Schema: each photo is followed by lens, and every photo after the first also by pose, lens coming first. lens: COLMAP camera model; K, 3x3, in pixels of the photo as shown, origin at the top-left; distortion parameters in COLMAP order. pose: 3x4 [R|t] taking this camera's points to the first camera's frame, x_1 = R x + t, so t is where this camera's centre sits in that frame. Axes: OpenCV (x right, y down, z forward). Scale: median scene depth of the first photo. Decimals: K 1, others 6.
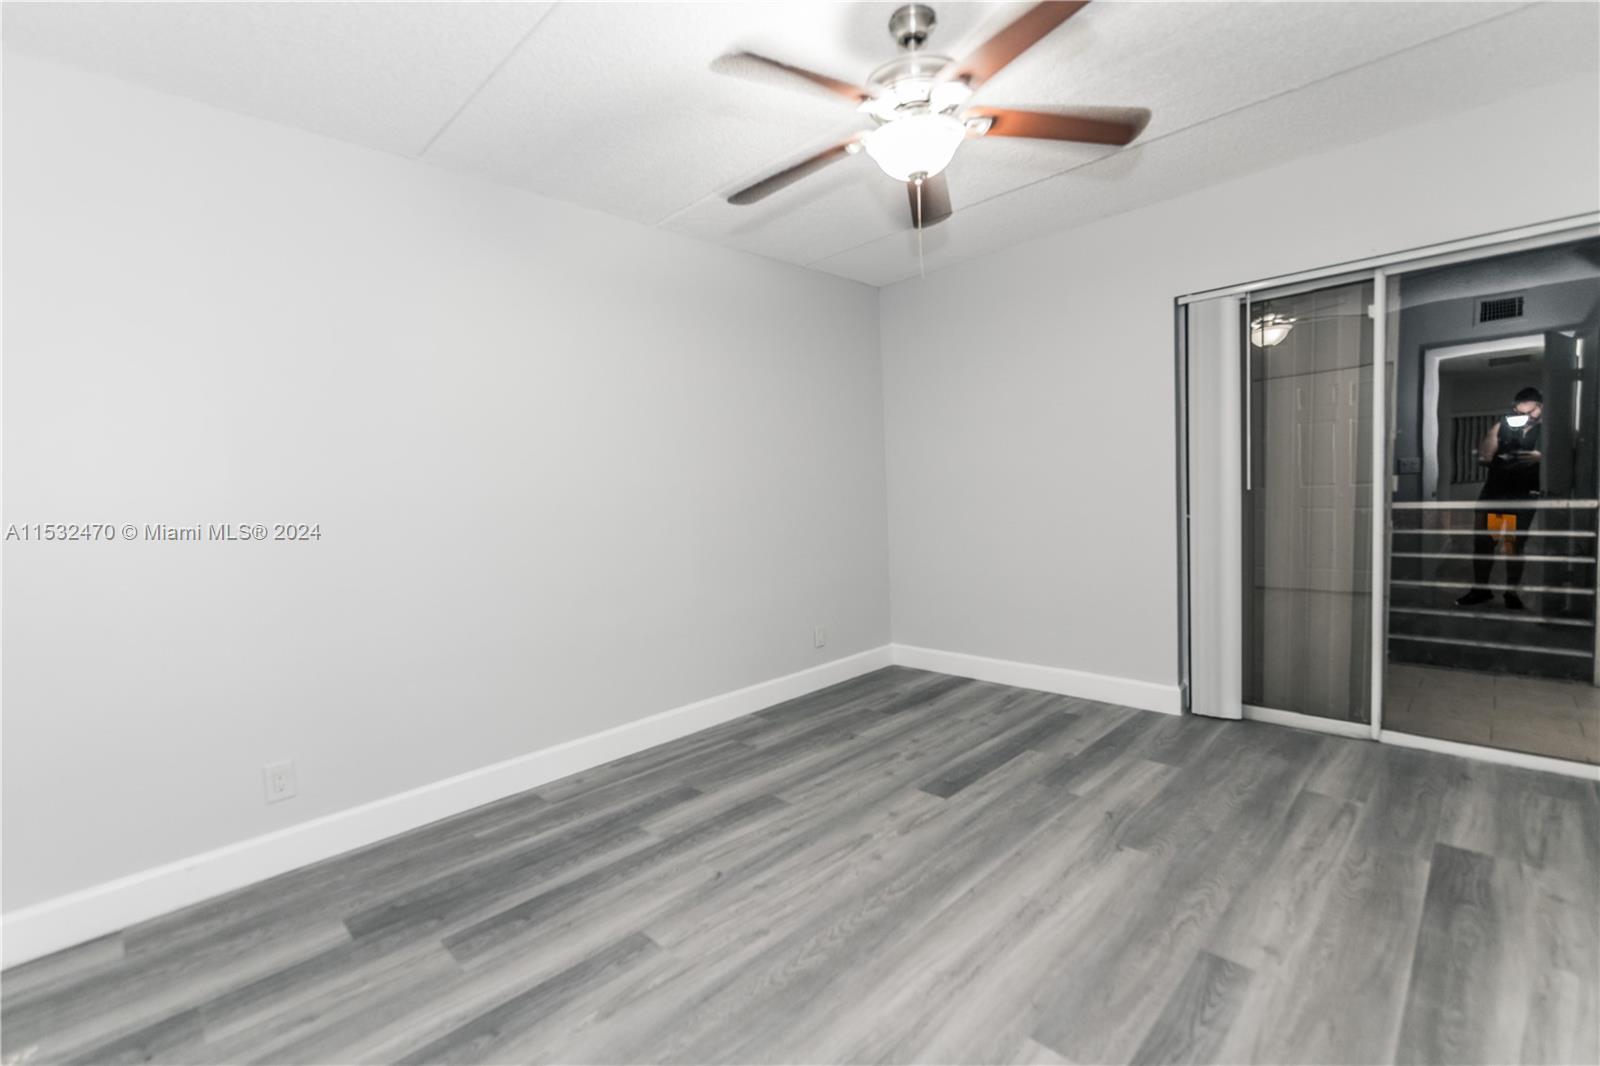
lens RADIAL K [[692.7, 0, 807.0], [0, 692.7, 536.3], [0, 0, 1]] dist [0.000503, -0.009178]
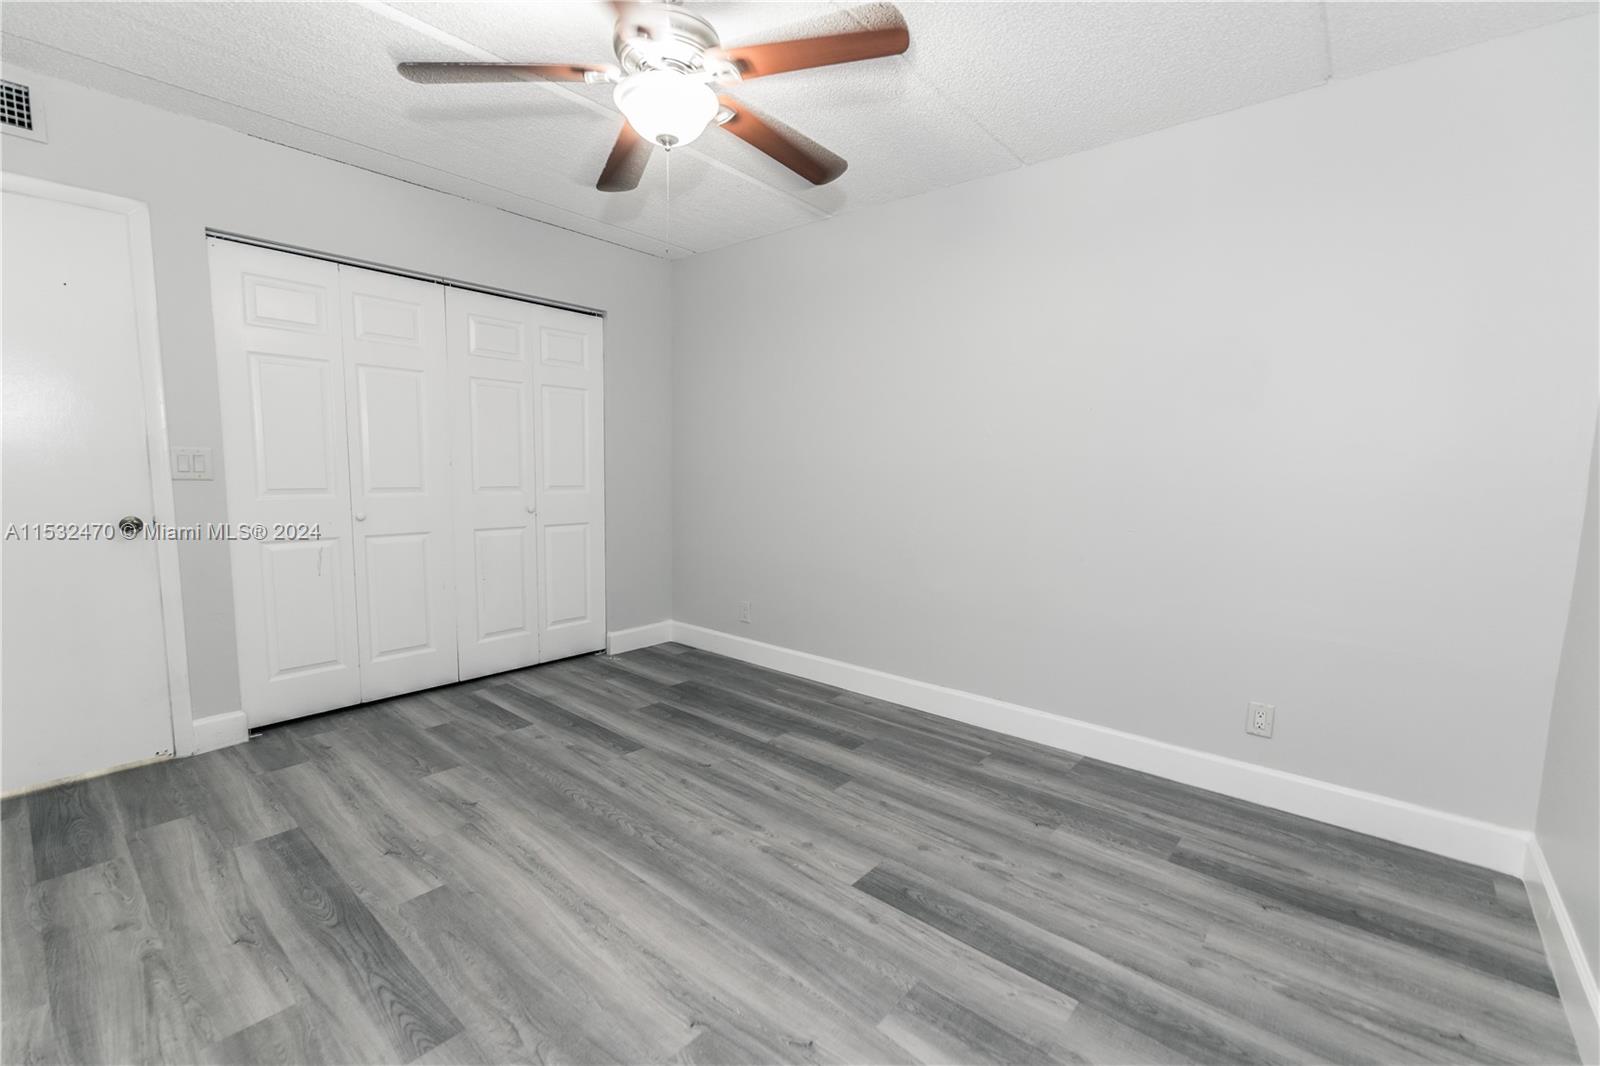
lens RADIAL K [[692.7, 0, 807.0], [0, 692.7, 536.3], [0, 0, 1]] dist [0.000503, -0.009178]
pose [[0.083642, 0.155327, -0.984316, 0.897889], [-0.090669, 0.984866, 0.147710, -0.109284], [0.992362, 0.076892, 0.096459, 0.857692]]
